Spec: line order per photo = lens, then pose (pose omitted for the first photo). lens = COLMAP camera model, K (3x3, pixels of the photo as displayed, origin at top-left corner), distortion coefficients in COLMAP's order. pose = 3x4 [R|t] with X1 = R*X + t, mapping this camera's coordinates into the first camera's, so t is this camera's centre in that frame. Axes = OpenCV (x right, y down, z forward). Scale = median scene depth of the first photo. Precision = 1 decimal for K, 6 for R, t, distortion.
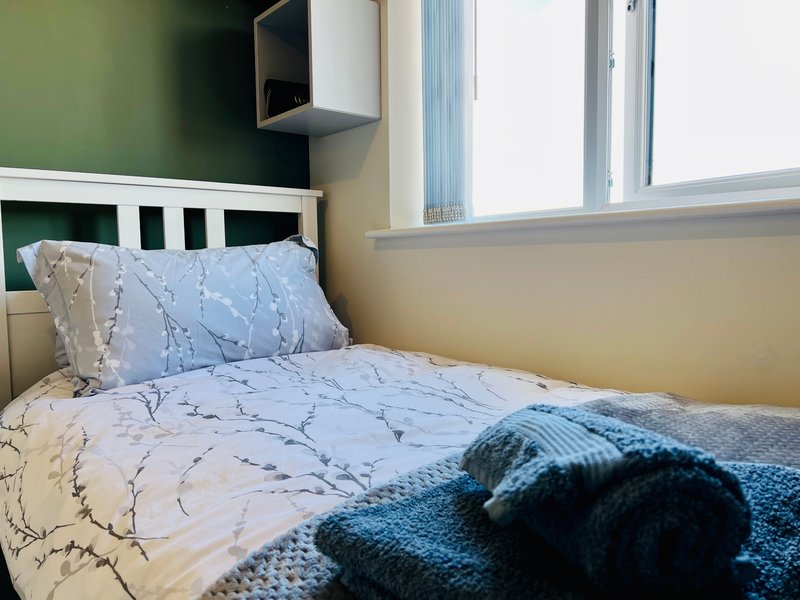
lens RADIAL K [[612.0, 0, 400.1], [0, 612.0, 301.9], [0, 0, 1]] dist [0.000422, -0.002440]
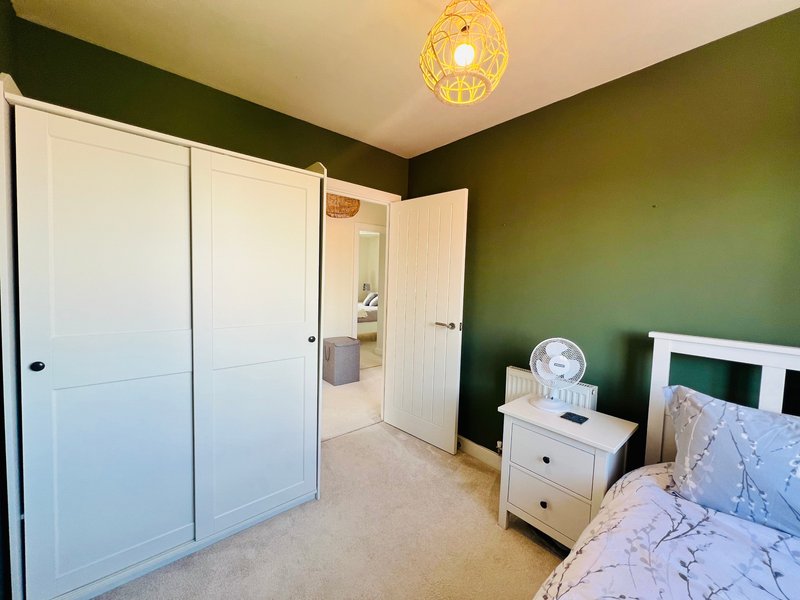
lens RADIAL K [[321.9, 0, 400.4], [0, 321.9, 299.7], [0, 0, 1]] dist [0.001793, -0.000464]
pose [[0.026687, 0.074418, -0.996870, 0.278442], [-0.113387, 0.991015, 0.070945, -0.322693], [0.993192, 0.111139, 0.034885, 0.181270]]
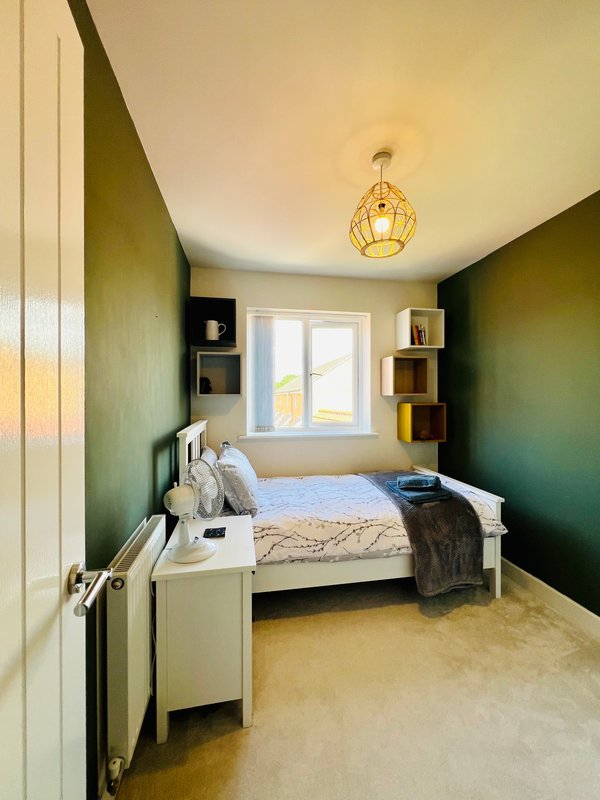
lens RADIAL K [[321.9, 0, 299.0], [0, 321.9, 397.5], [0, 0, 1]] dist [0.001793, -0.000464]
pose [[0.482230, 0.008159, 0.876007, -1.602091], [0.065747, 0.996799, -0.045477, -0.282602], [-0.873574, 0.079525, 0.480150, 0.080872]]
